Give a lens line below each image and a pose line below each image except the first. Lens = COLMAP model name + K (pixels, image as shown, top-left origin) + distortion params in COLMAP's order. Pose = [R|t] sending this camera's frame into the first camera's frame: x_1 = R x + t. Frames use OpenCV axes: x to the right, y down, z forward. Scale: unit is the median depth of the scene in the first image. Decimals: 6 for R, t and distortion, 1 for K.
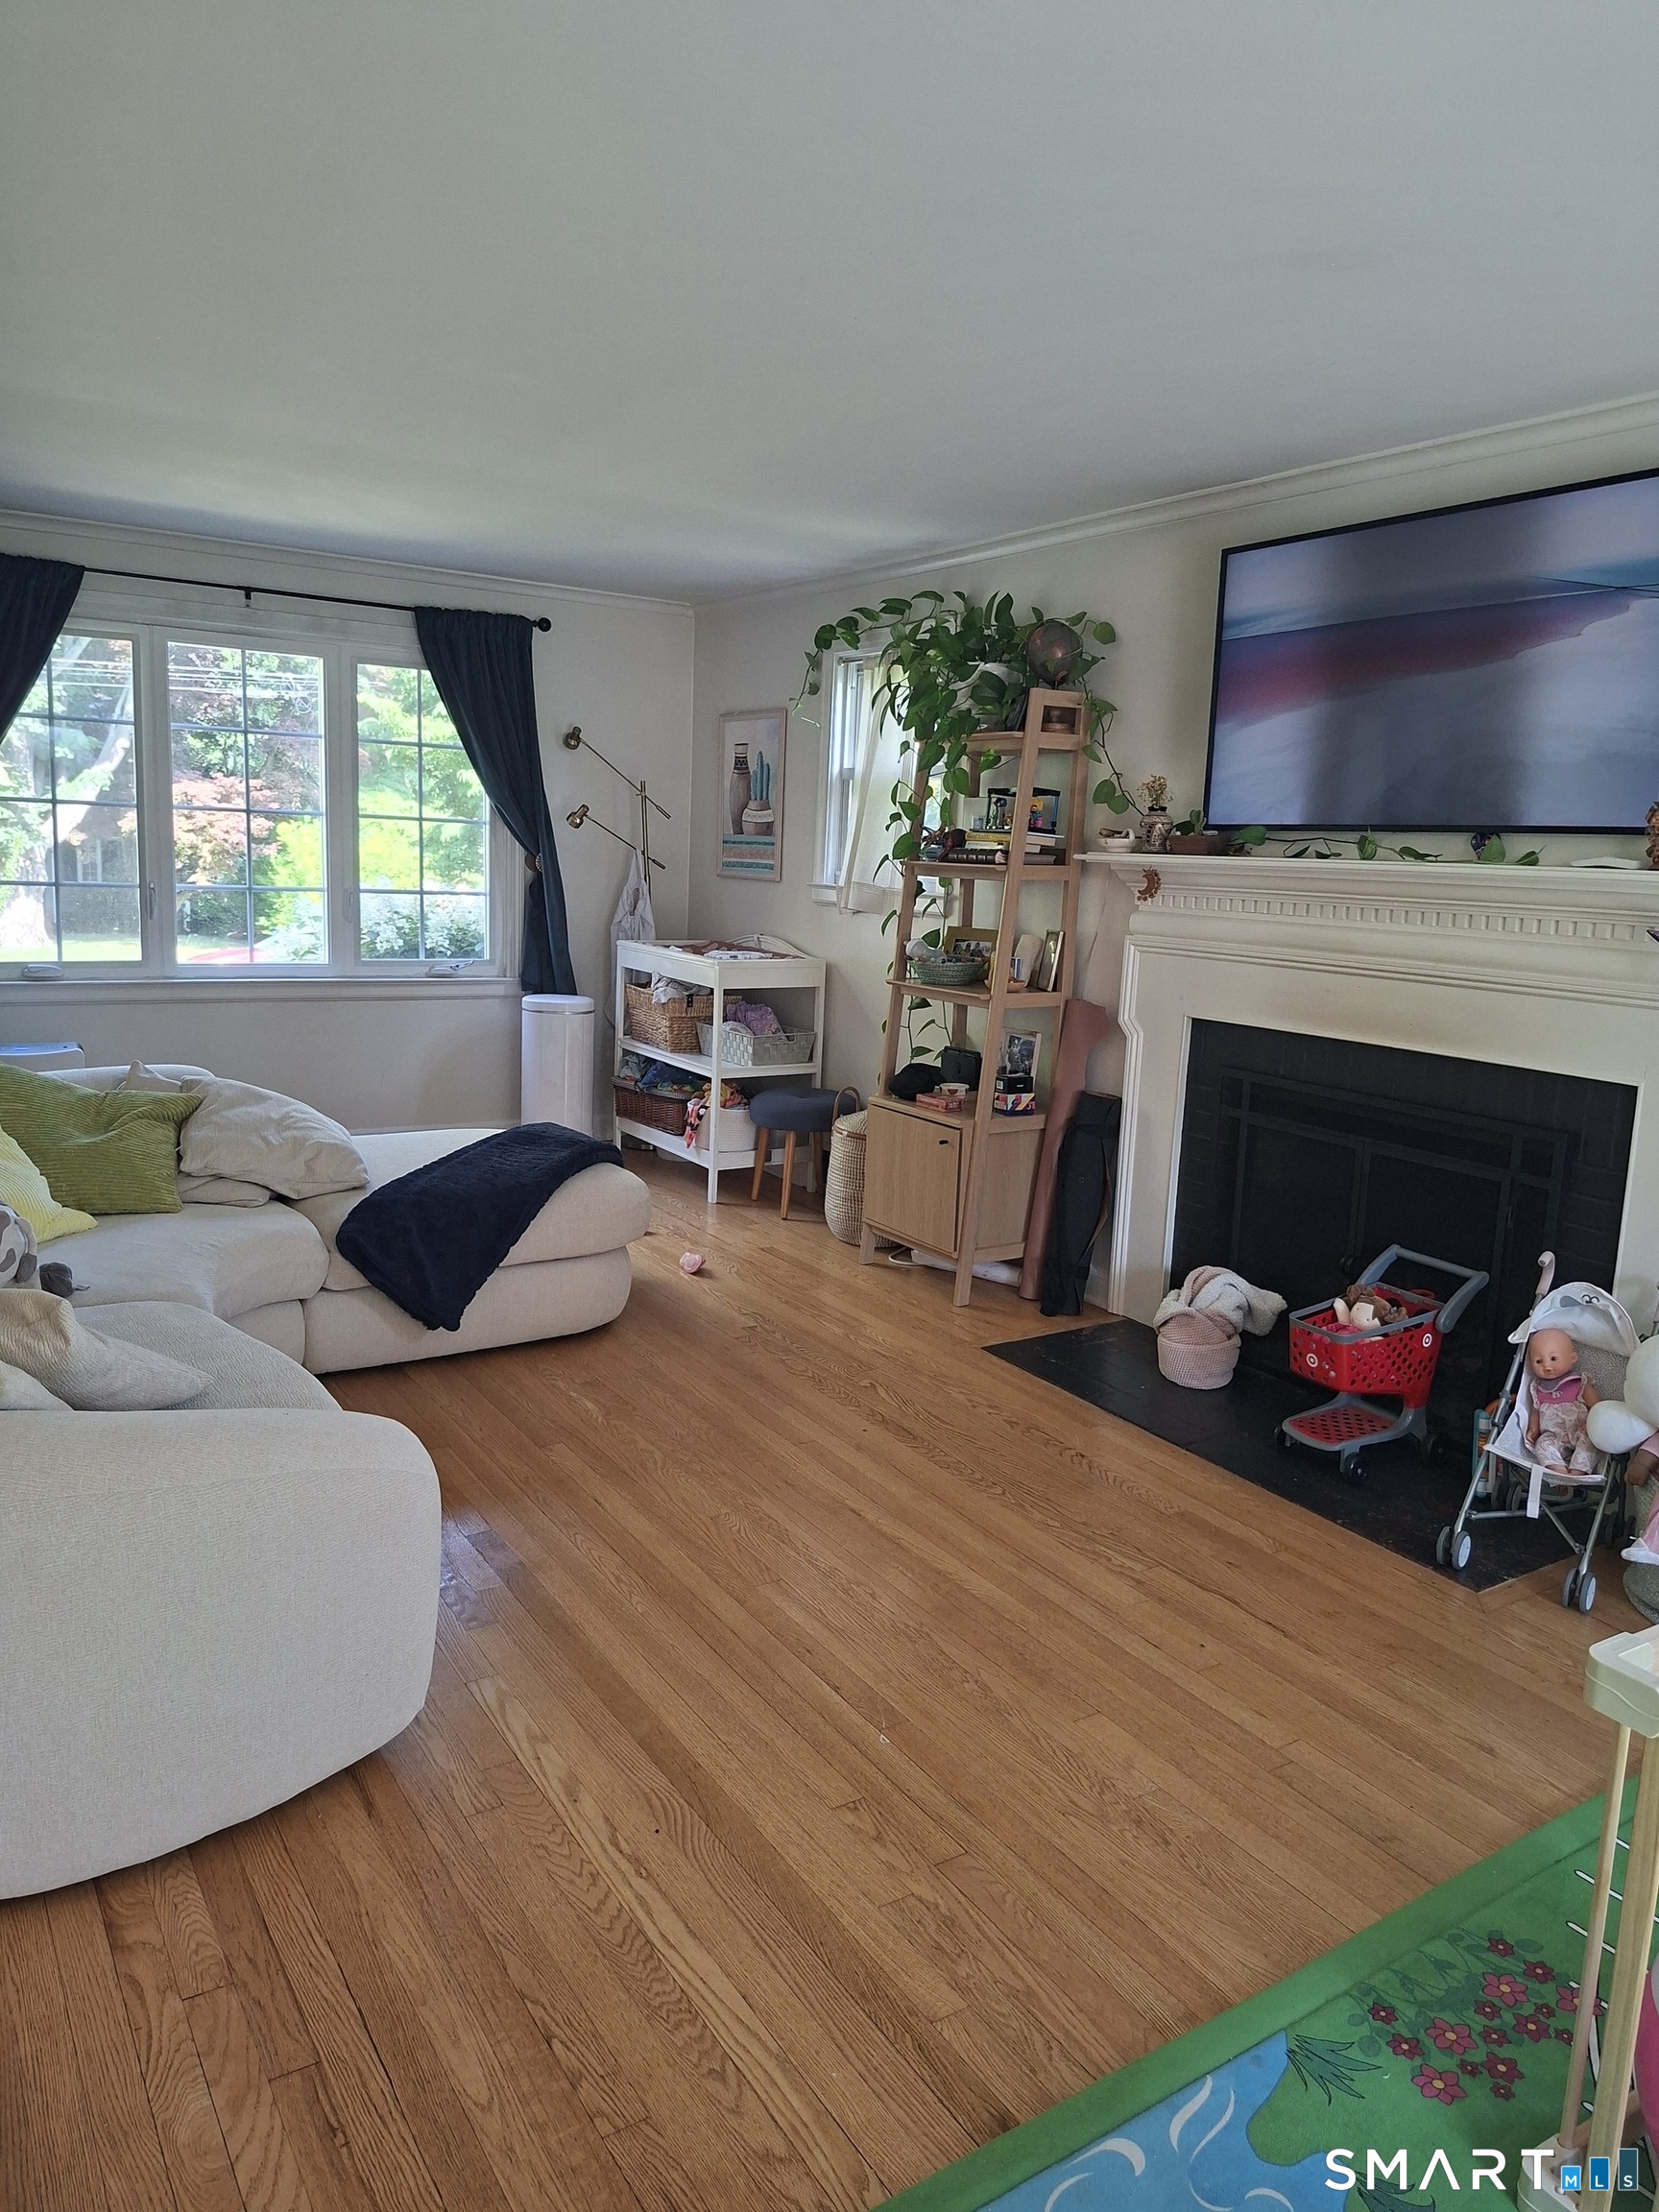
lens RADIAL K [[1522.9, 0, 829.5], [0, 1522.9, 1106.0], [0, 0, 1]] dist [0.126828, -0.177340]
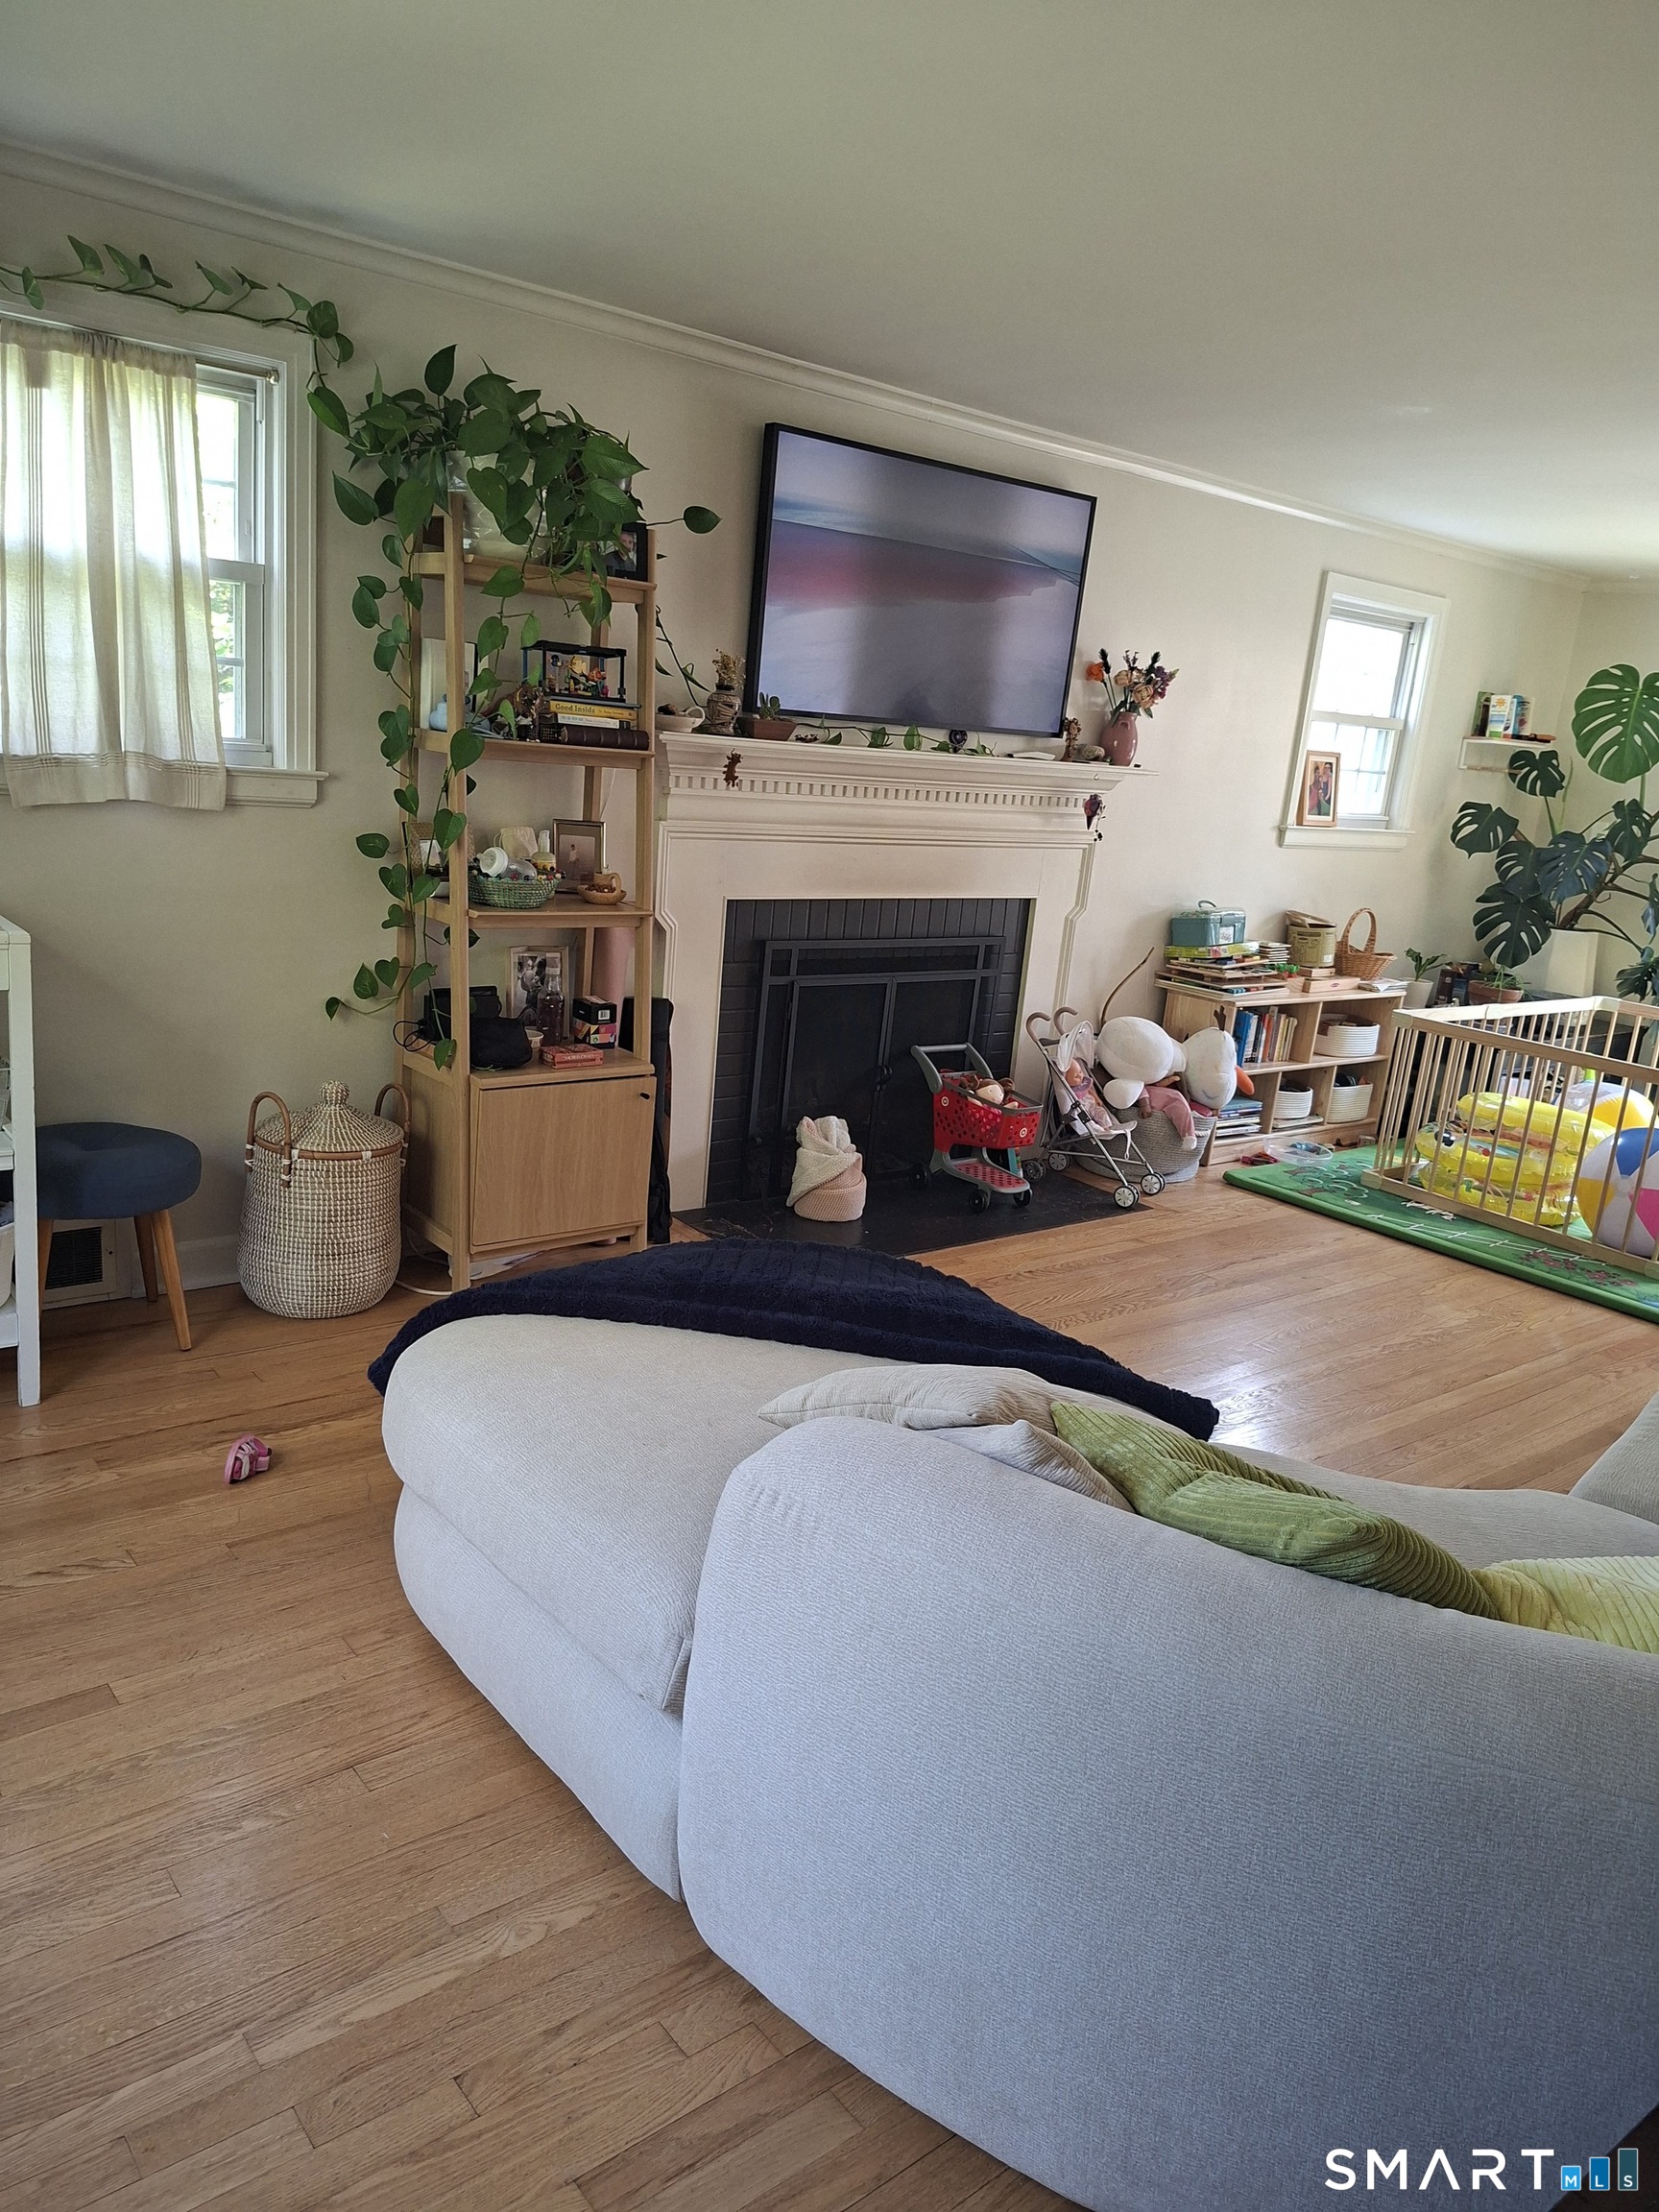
lens RADIAL K [[1522.9, 0, 829.5], [0, 1522.9, 1106.0], [0, 0, 1]] dist [0.126828, -0.177340]
pose [[-0.110725, -0.285856, 0.951854, -0.729945], [0.079173, 0.952162, 0.295158, -0.209056], [-0.990692, 0.108043, -0.082796, 0.980374]]
